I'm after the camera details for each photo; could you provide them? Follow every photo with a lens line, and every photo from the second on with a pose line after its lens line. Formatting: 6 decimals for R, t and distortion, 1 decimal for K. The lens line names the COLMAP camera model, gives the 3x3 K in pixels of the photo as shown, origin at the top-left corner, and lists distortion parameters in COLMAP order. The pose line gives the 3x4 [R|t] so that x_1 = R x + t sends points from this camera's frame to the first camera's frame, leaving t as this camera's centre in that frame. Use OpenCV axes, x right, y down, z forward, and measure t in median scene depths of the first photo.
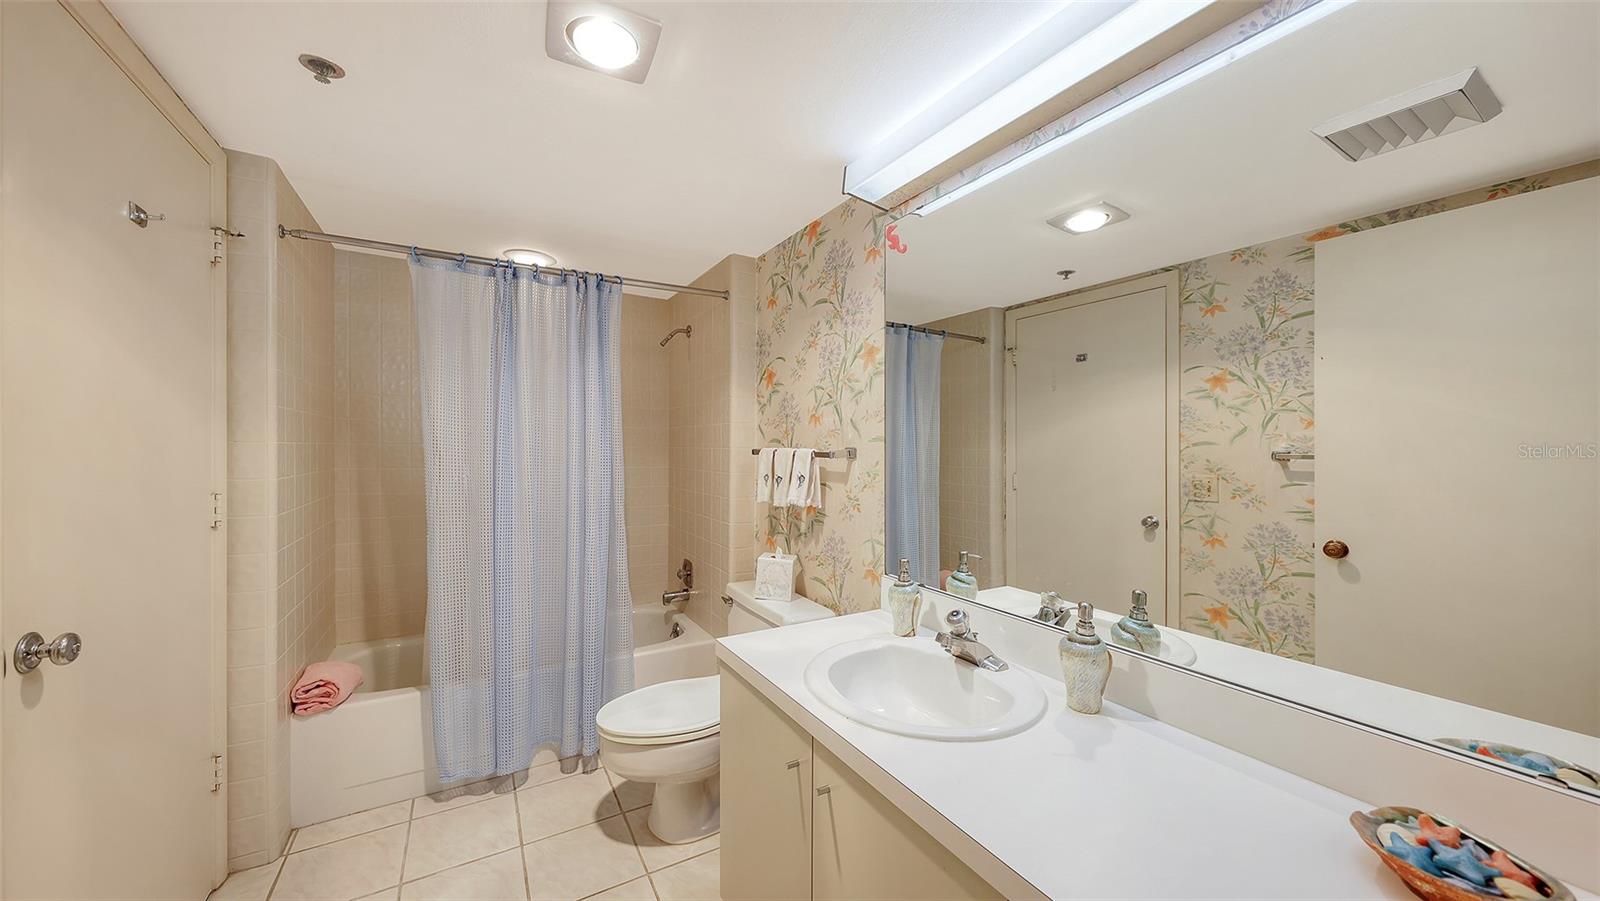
lens RADIAL K [[553.5, 0, 789.3], [0, 553.5, 454.9], [0, 0, 1]] dist [0.005538, -0.001789]
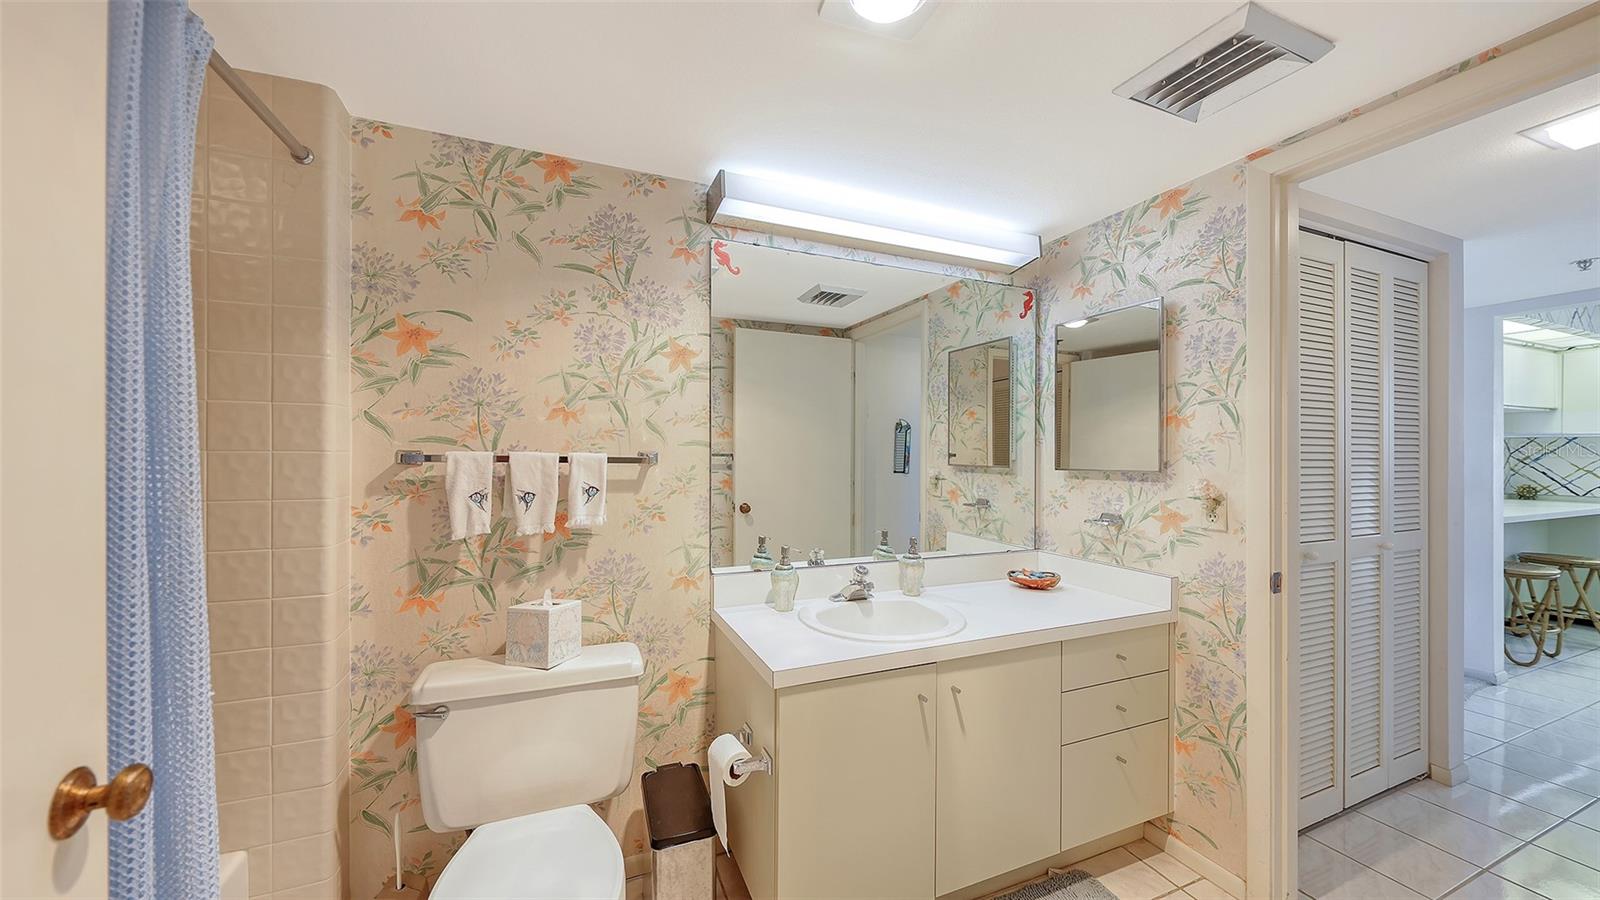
lens RADIAL K [[553.5, 0, 796.9], [0, 553.5, 452.0], [0, 0, 1]] dist [0.005538, -0.001789]
pose [[0.140518, -0.006984, 0.990053, -0.715910], [0.007191, 0.999956, 0.006034, -0.015470], [-0.990052, 0.006272, 0.140562, 0.603218]]
